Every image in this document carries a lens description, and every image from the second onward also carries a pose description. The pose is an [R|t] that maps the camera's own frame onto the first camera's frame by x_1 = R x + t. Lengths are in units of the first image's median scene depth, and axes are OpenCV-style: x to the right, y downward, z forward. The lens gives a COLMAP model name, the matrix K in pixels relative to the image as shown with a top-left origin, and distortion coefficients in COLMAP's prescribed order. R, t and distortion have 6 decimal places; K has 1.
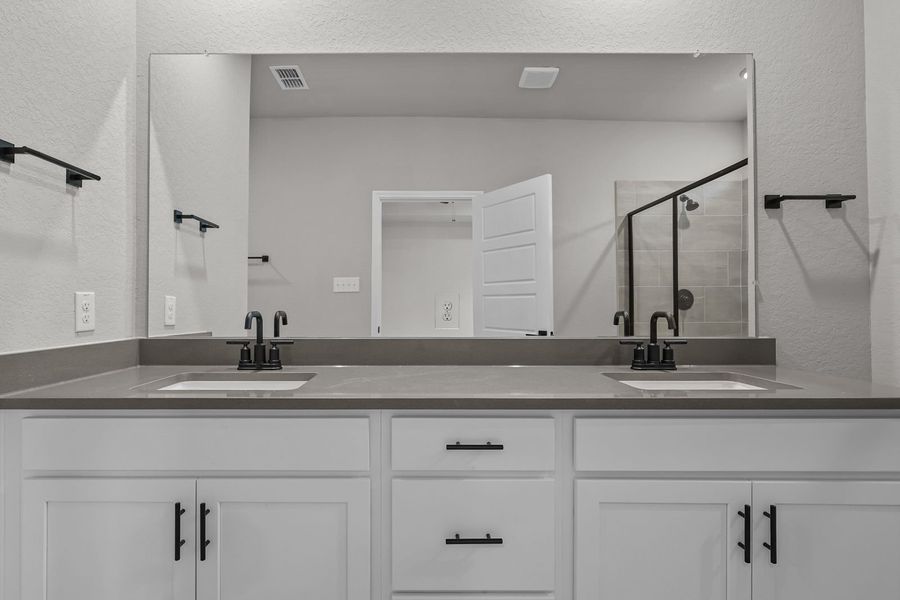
lens RADIAL K [[442.3, 0, 406.4], [0, 442.3, 305.0], [0, 0, 1]] dist [-0.001182, 0.000580]
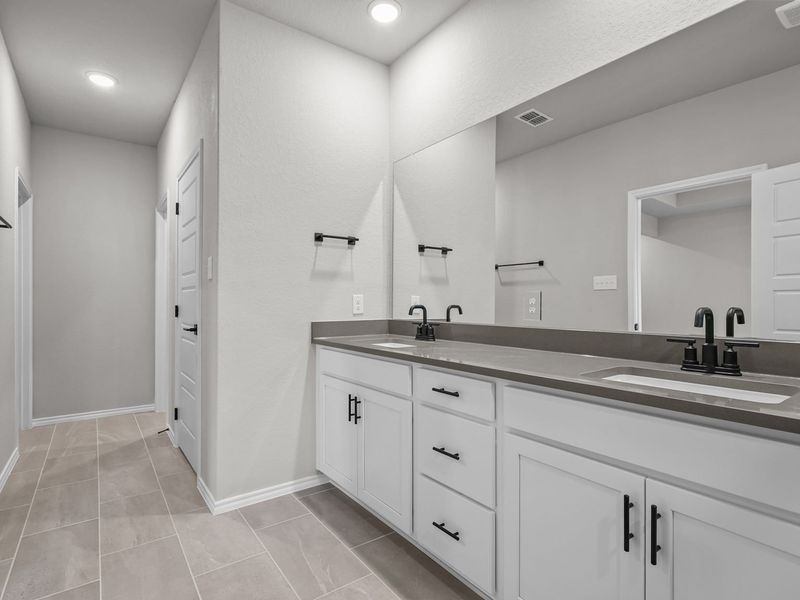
lens RADIAL K [[411.2, 0, 397.9], [0, 411.2, 303.4], [0, 0, 1]] dist [-0.001530, -0.000521]
pose [[0.597837, 0.002566, -0.801614, 0.797968], [0.000400, 0.999994, 0.003499, 0.003006], [0.801618, -0.002413, 0.597832, 0.003571]]
